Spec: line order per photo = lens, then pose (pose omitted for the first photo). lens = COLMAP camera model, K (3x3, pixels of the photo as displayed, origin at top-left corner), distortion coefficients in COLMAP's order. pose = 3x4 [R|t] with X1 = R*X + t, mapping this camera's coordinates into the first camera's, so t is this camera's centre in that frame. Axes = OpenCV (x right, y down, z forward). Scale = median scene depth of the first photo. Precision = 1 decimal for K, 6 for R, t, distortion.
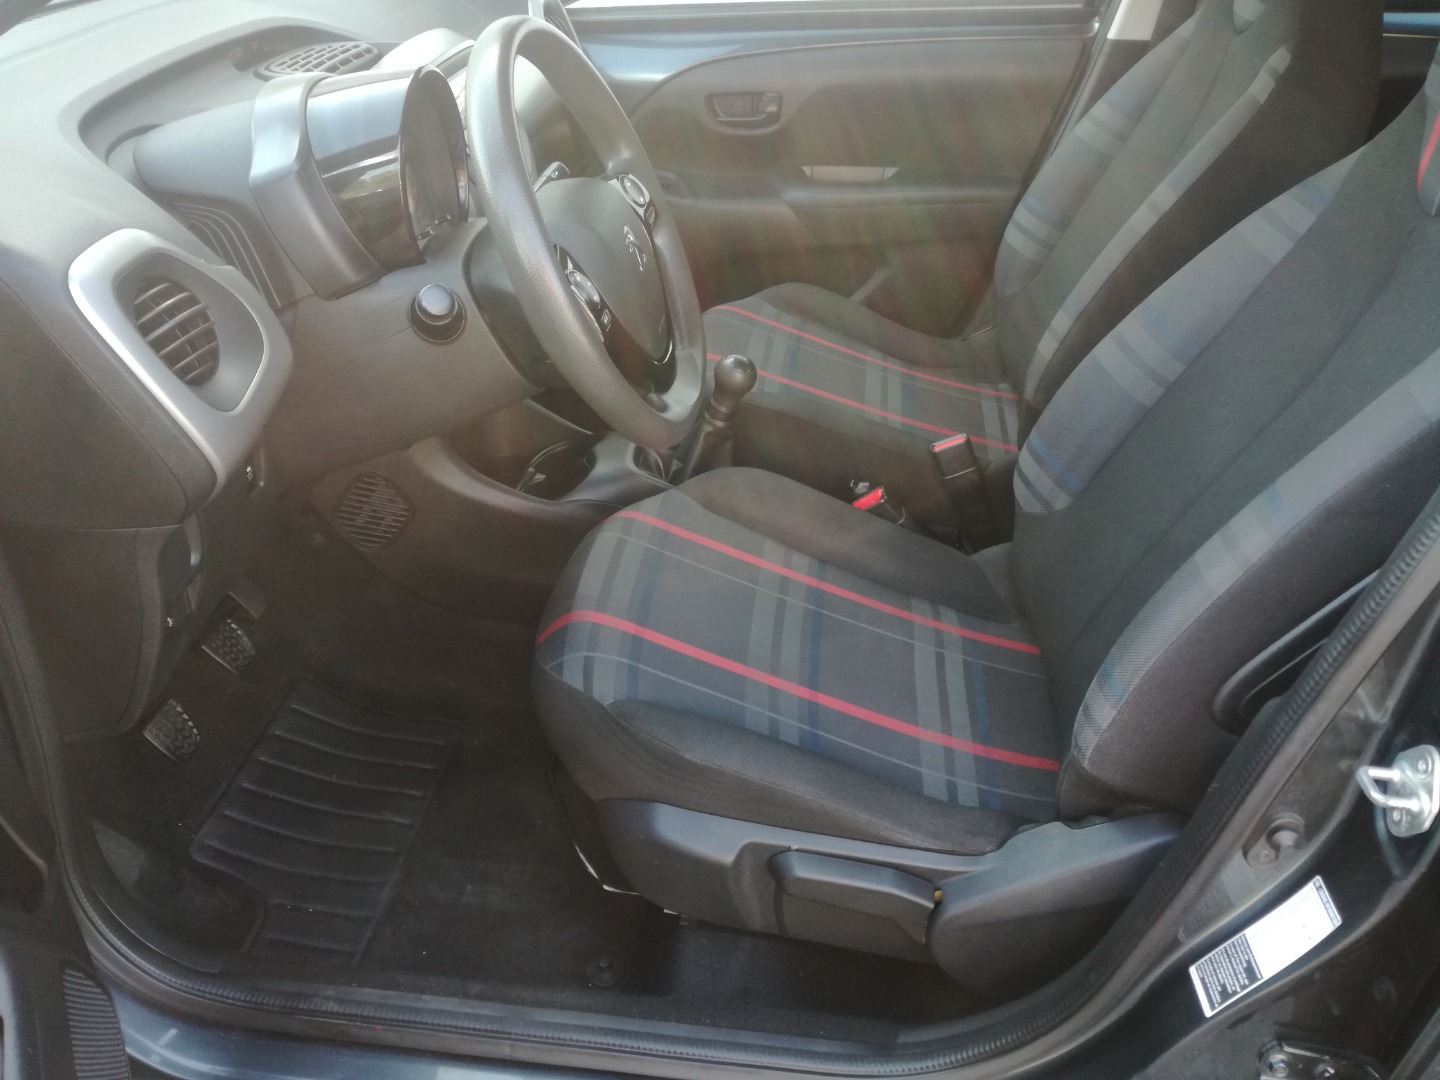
lens RADIAL K [[1182.2, 0, 724.8], [0, 1182.2, 544.1], [0, 0, 1]] dist [0.078226, -0.166481]
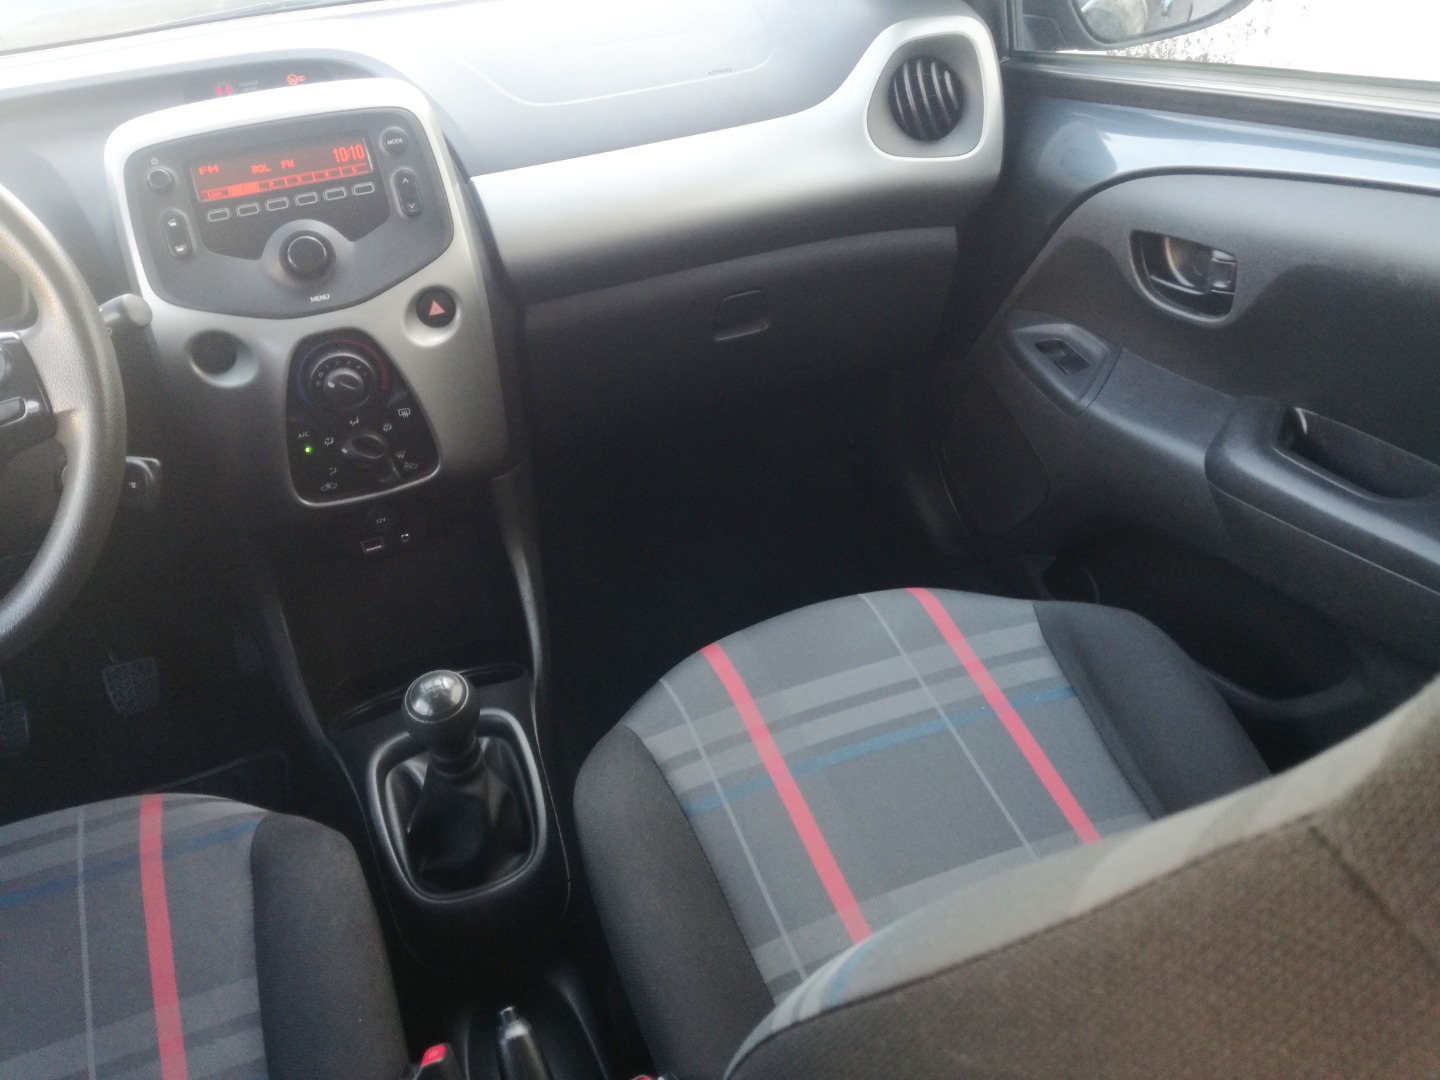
lens RADIAL K [[1182.2, 0, 742.3], [0, 1182.2, 519.8], [0, 0, 1]] dist [0.078226, -0.166481]
pose [[0.460085, 0.382855, -0.801089, 0.540478], [-0.385434, 0.898929, 0.208250, -0.432123], [0.799851, 0.212954, 0.561149, 0.834300]]
